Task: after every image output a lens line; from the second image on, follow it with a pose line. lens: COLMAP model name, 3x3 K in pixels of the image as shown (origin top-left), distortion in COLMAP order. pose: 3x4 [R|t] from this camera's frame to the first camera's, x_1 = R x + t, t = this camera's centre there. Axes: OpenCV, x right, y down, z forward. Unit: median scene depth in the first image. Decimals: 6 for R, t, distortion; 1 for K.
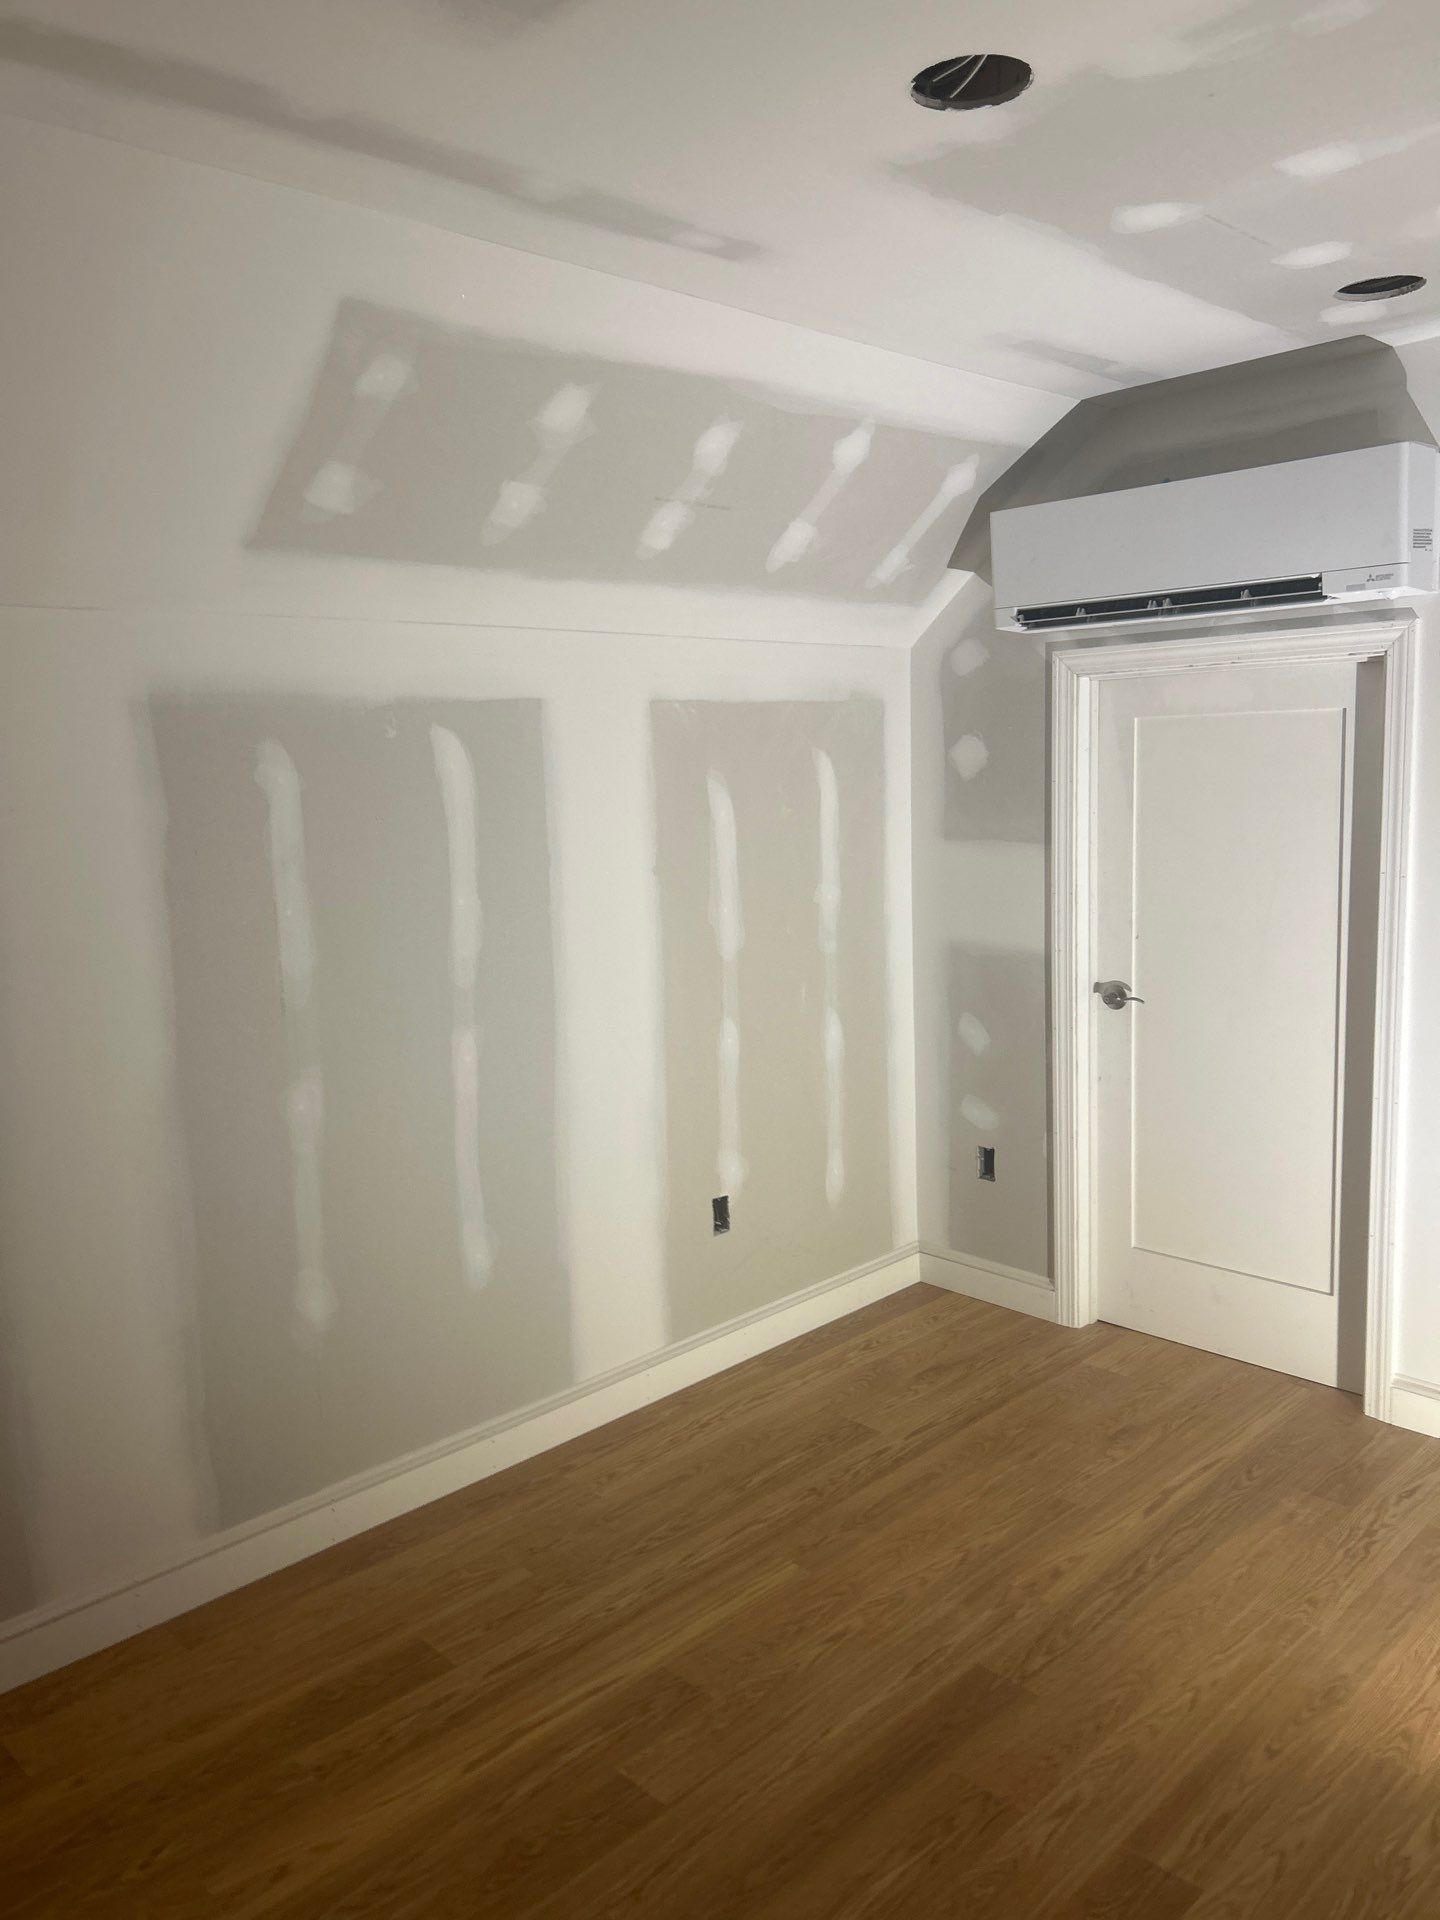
lens RADIAL K [[1443.1, 0, 709.1], [0, 1443.1, 952.1], [0, 0, 1]] dist [0.032419, -0.055700]
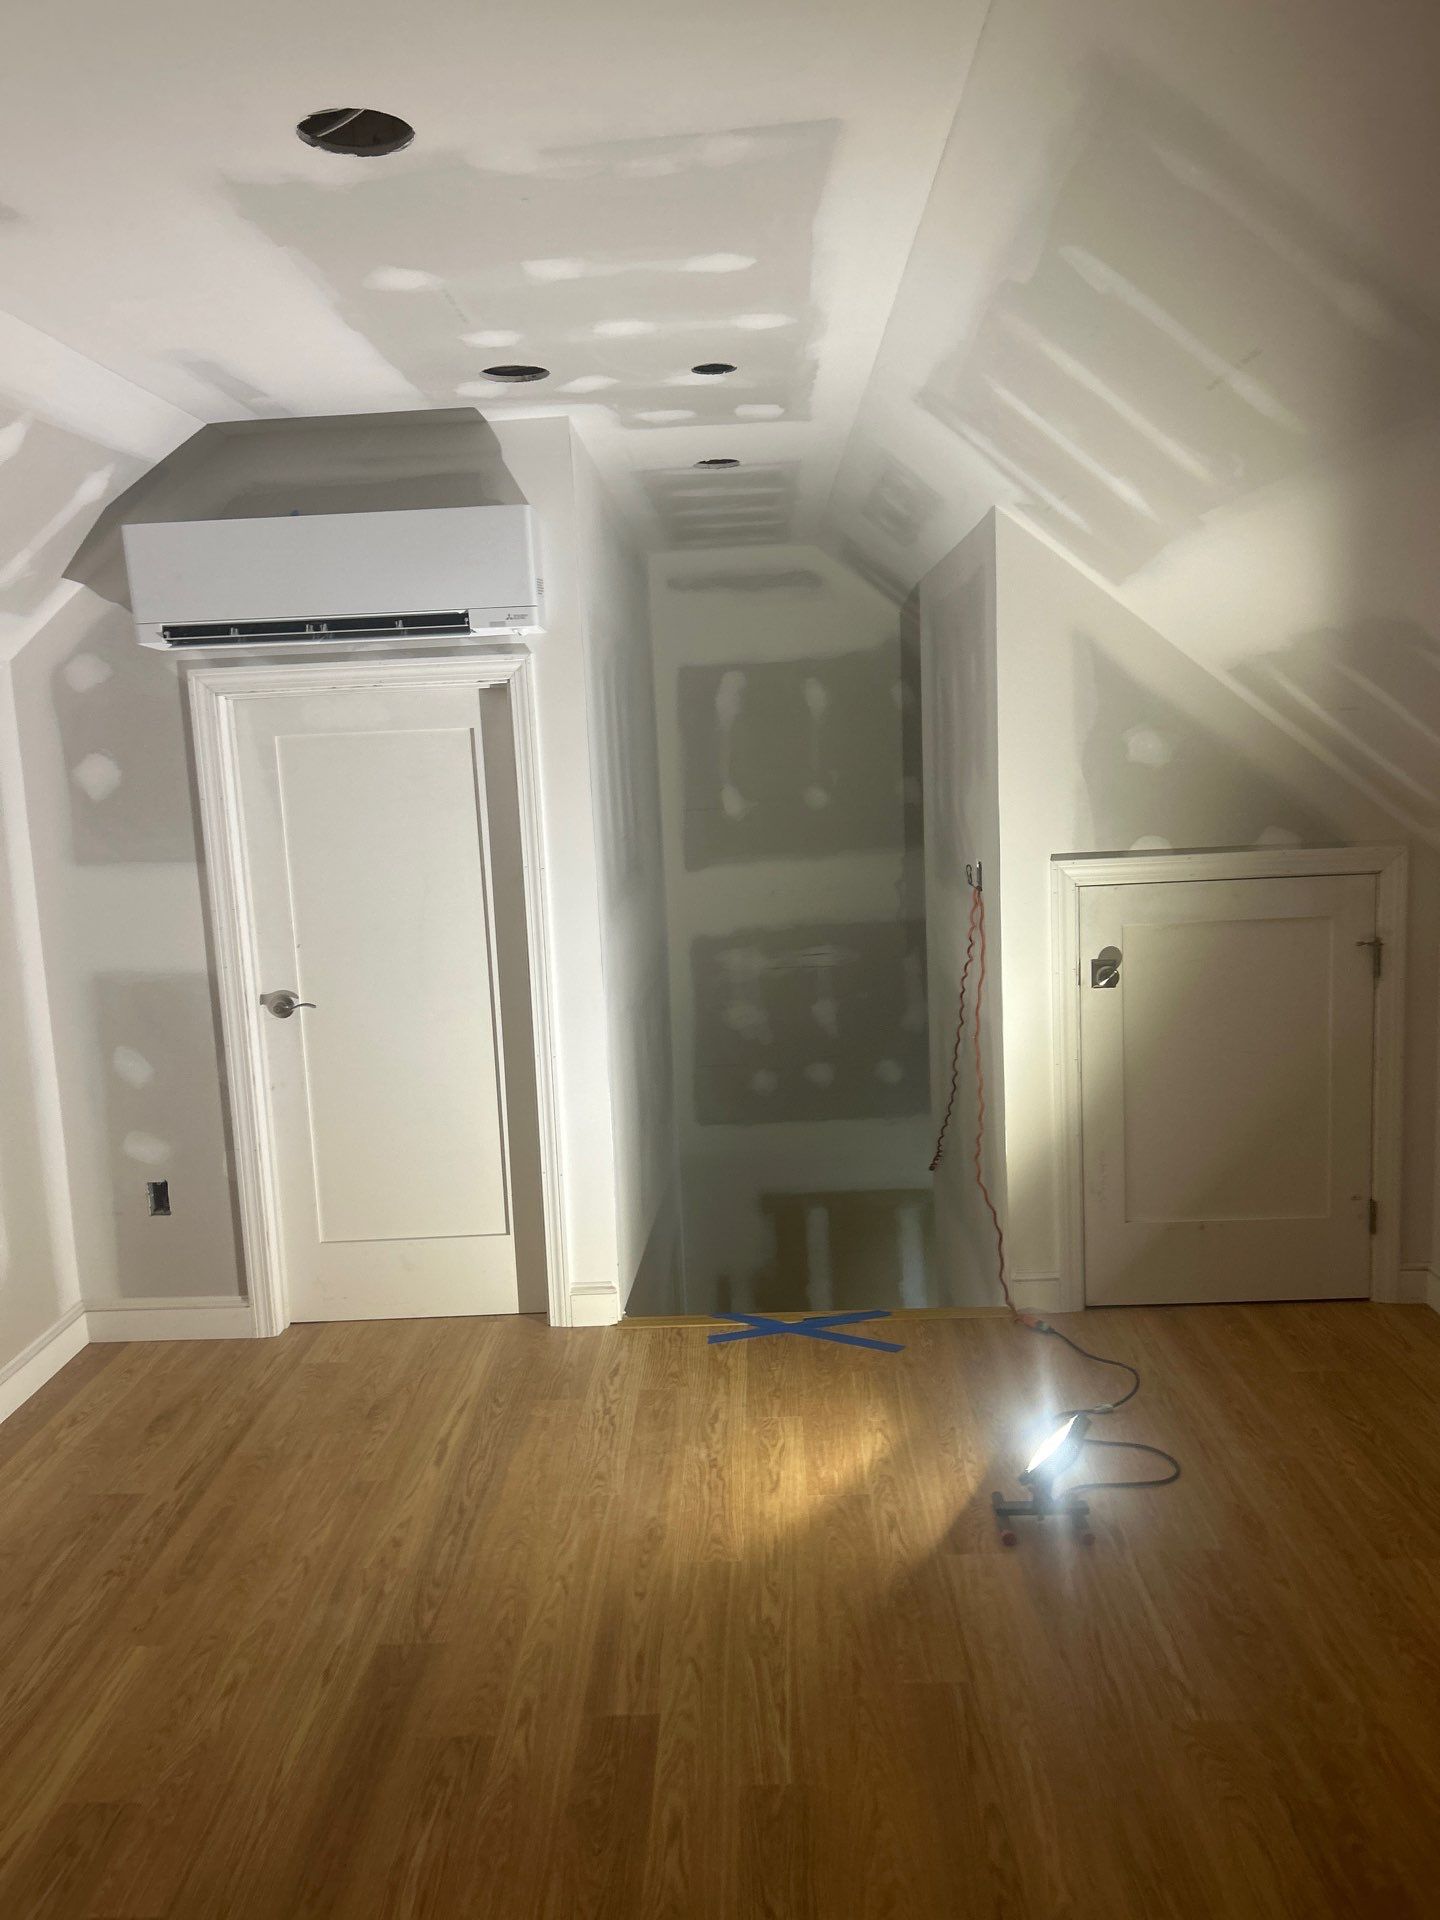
lens RADIAL K [[1443.1, 0, 717.4], [0, 1443.1, 953.8], [0, 0, 1]] dist [0.032419, -0.055700]
pose [[0.707438, -0.103571, 0.699145, -0.261026], [0.117778, 0.992649, 0.027875, 0.001933], [-0.696893, 0.062624, 0.714436, 0.052487]]
